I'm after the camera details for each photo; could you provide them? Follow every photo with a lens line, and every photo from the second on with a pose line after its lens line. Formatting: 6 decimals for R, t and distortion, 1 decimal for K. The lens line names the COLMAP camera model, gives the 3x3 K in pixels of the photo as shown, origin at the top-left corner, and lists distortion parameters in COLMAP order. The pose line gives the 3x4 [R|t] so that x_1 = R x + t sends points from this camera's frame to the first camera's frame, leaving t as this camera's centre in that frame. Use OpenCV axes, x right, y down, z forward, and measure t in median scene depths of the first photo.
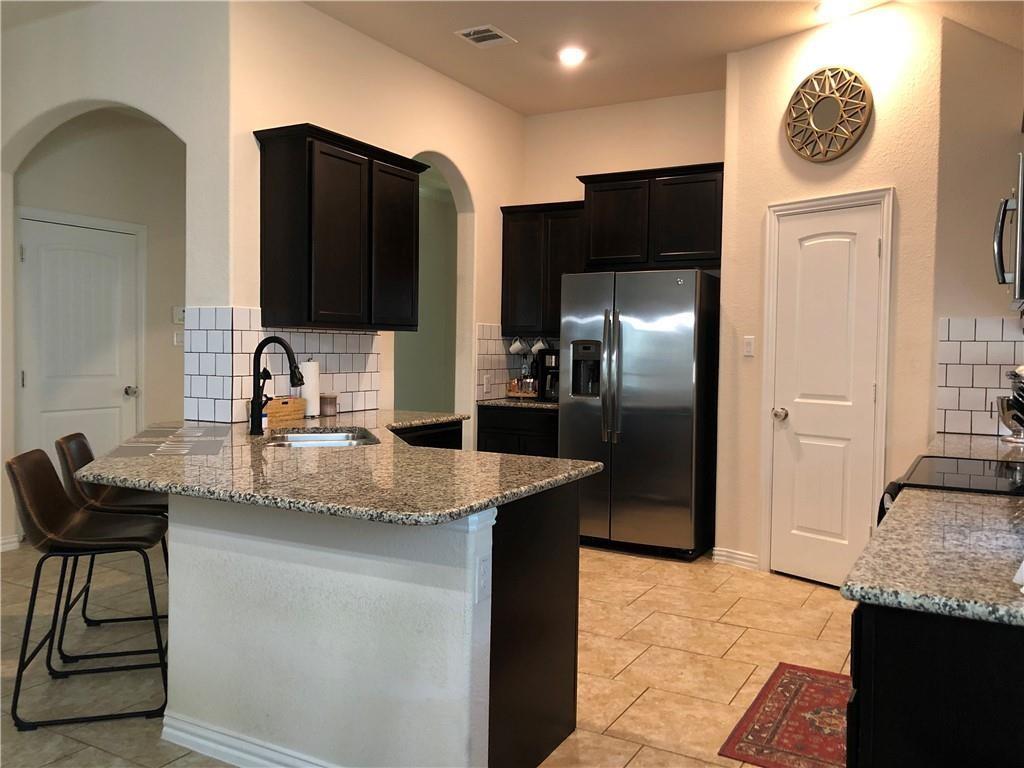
lens RADIAL K [[837.3, 0, 513.9], [0, 837.3, 378.6], [0, 0, 1]] dist [0.086656, -0.185594]
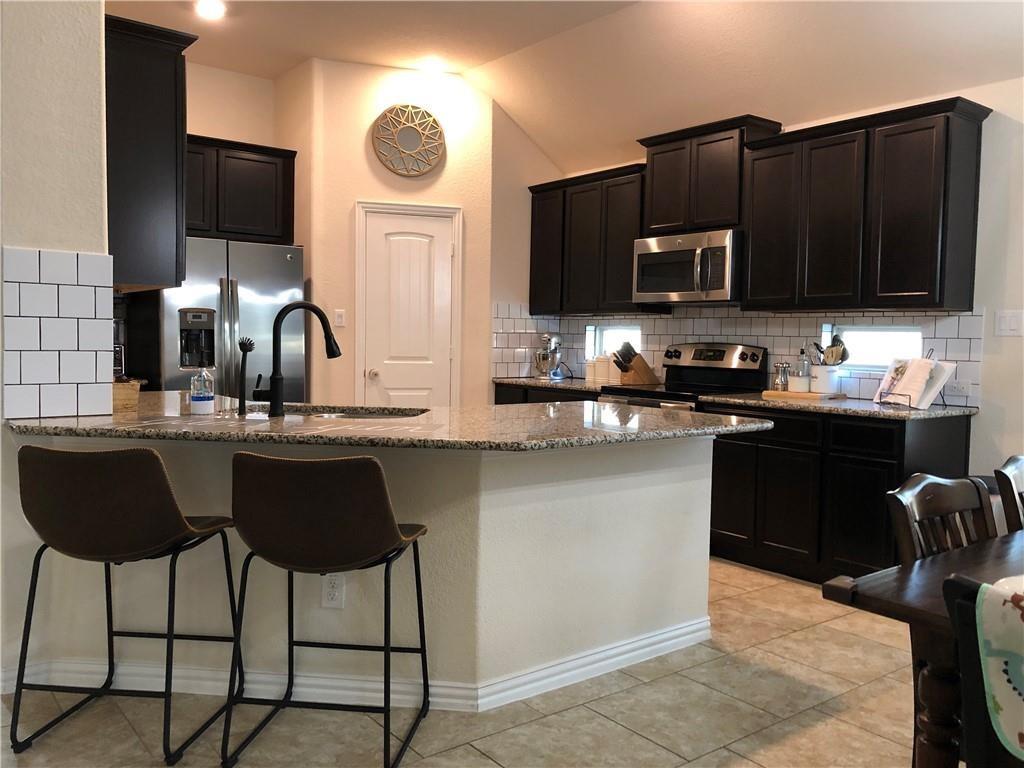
lens RADIAL K [[837.3, 0, 513.9], [0, 837.3, 378.6], [0, 0, 1]] dist [0.086656, -0.185594]
pose [[0.388122, -0.051720, 0.920156, -0.786539], [0.019742, 0.998662, 0.047805, -0.005761], [-0.921397, -0.000388, 0.388623, 0.352256]]
